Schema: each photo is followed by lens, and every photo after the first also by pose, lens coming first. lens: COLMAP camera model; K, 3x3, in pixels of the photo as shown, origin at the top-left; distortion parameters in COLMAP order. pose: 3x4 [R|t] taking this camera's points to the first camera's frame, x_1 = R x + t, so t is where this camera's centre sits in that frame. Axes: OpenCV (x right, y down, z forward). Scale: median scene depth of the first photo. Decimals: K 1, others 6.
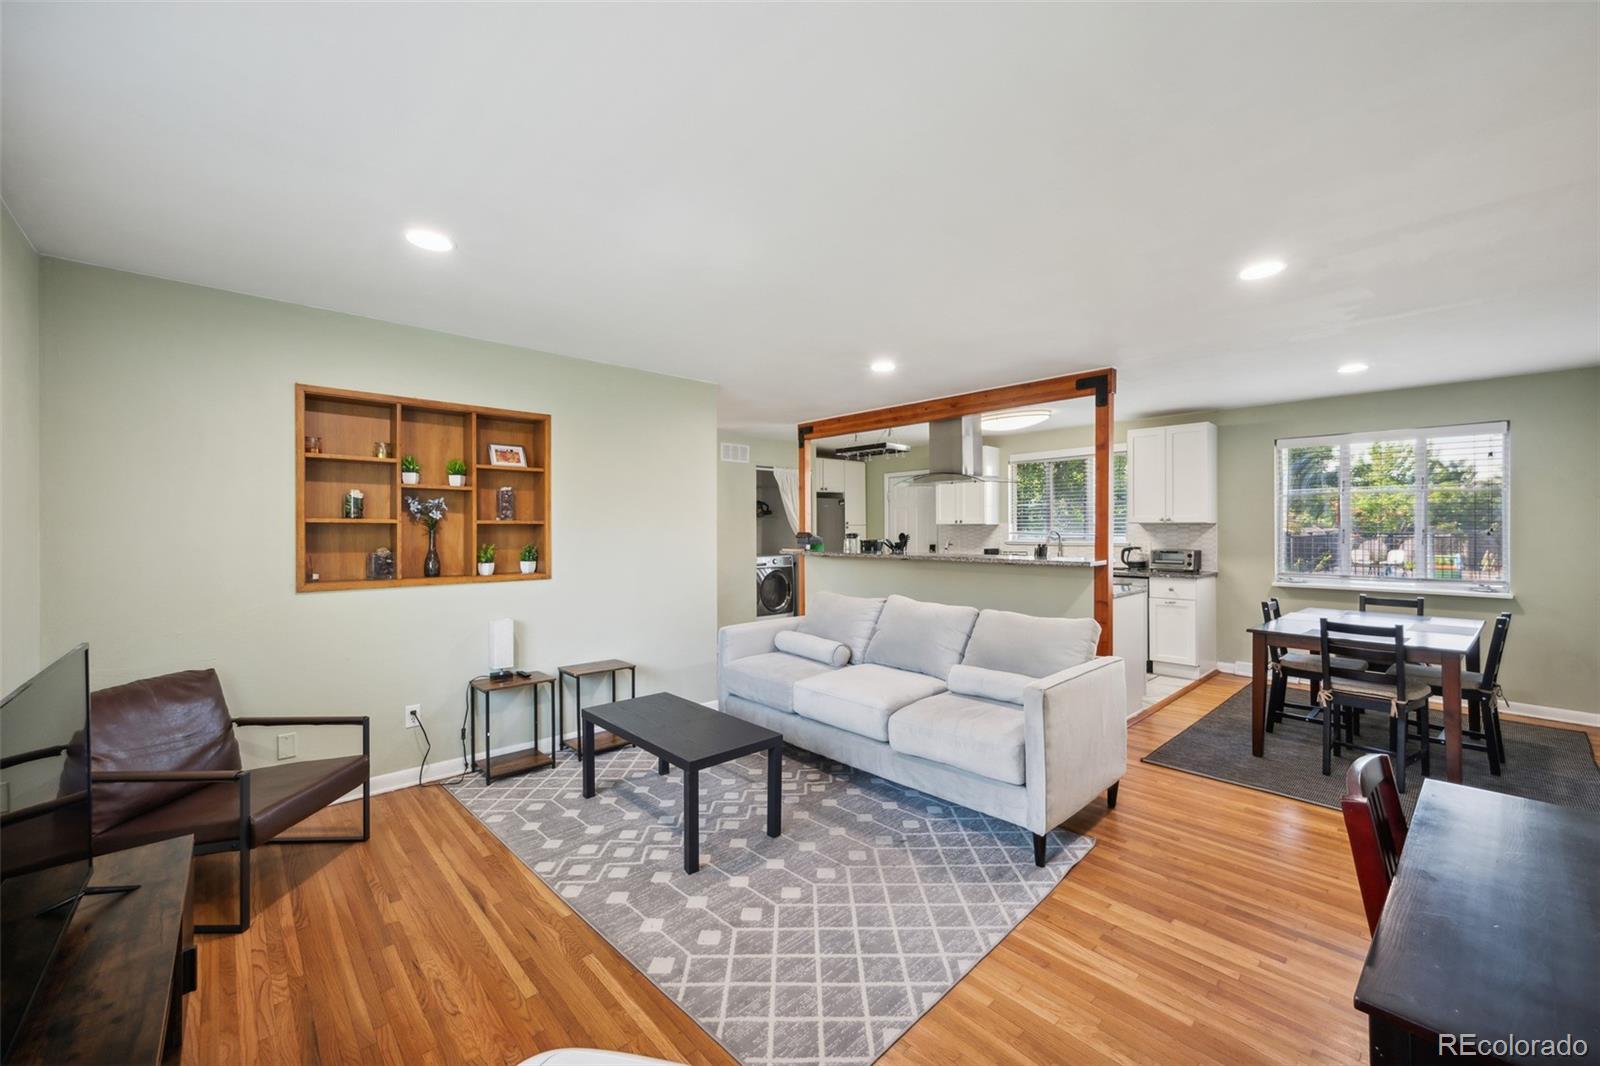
lens RADIAL K [[628.3, 0, 765.7], [0, 628.3, 530.4], [0, 0, 1]] dist [0.000977, 0.000034]
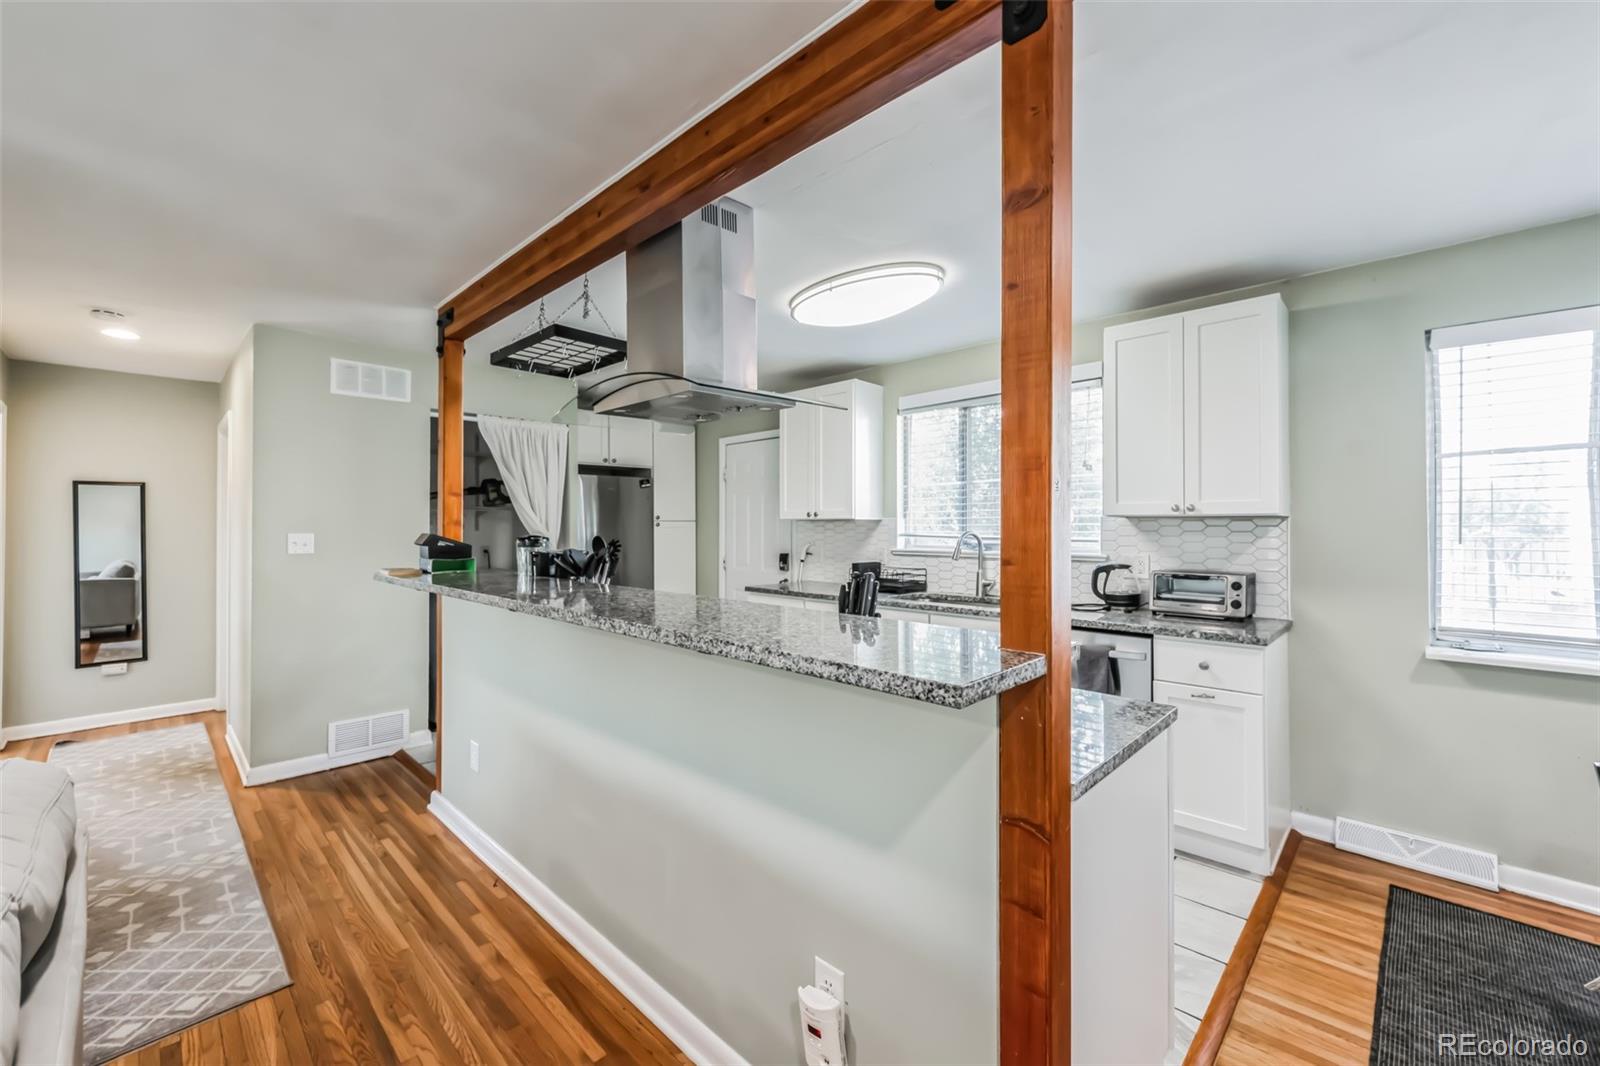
lens RADIAL K [[634.3, 0, 756.9], [0, 634.3, 521.0], [0, 0, 1]] dist [0.000574, 0.000007]
pose [[0.999327, 0.003068, 0.036553, 0.289064], [-0.002688, 0.999942, -0.010426, -0.001970], [-0.036583, 0.010321, 0.999277, 0.519627]]
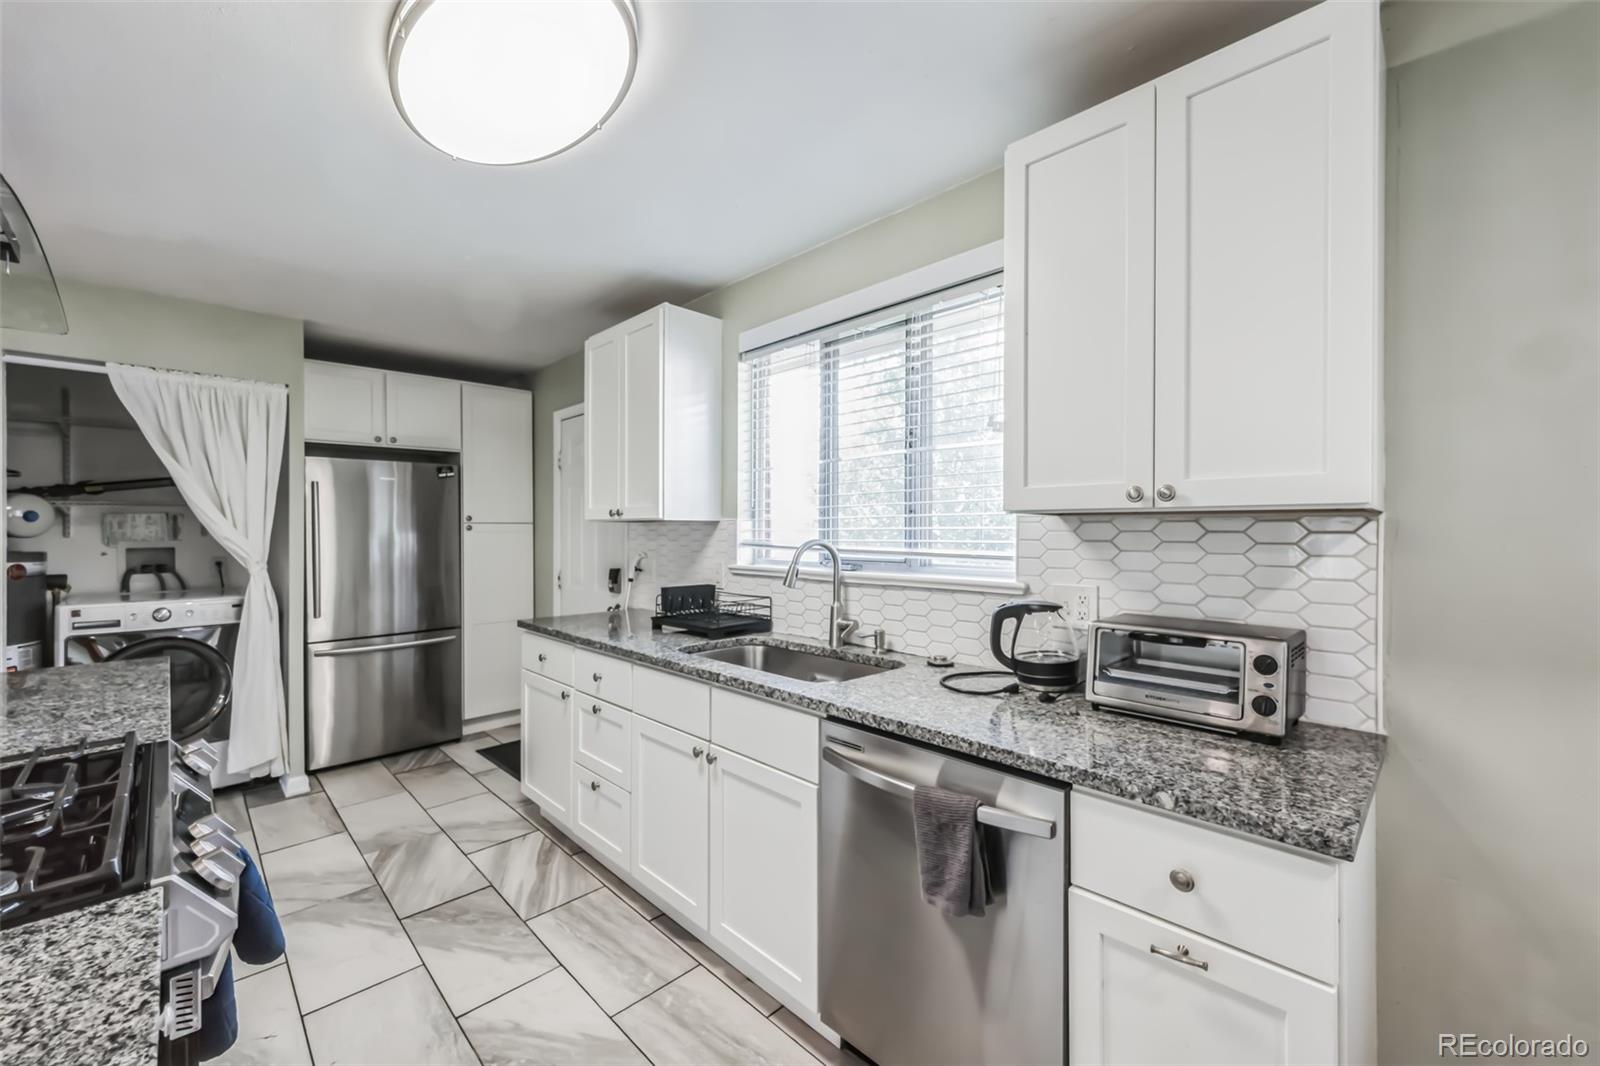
lens RADIAL K [[628.3, 0, 765.7], [0, 628.3, 530.4], [0, 0, 1]] dist [0.000977, 0.000034]
pose [[0.999874, 0.002698, 0.015674, 0.481431], [-0.002697, 0.999996, -0.000034, -0.004040], [-0.015674, -0.000008, 0.999877, 0.757472]]
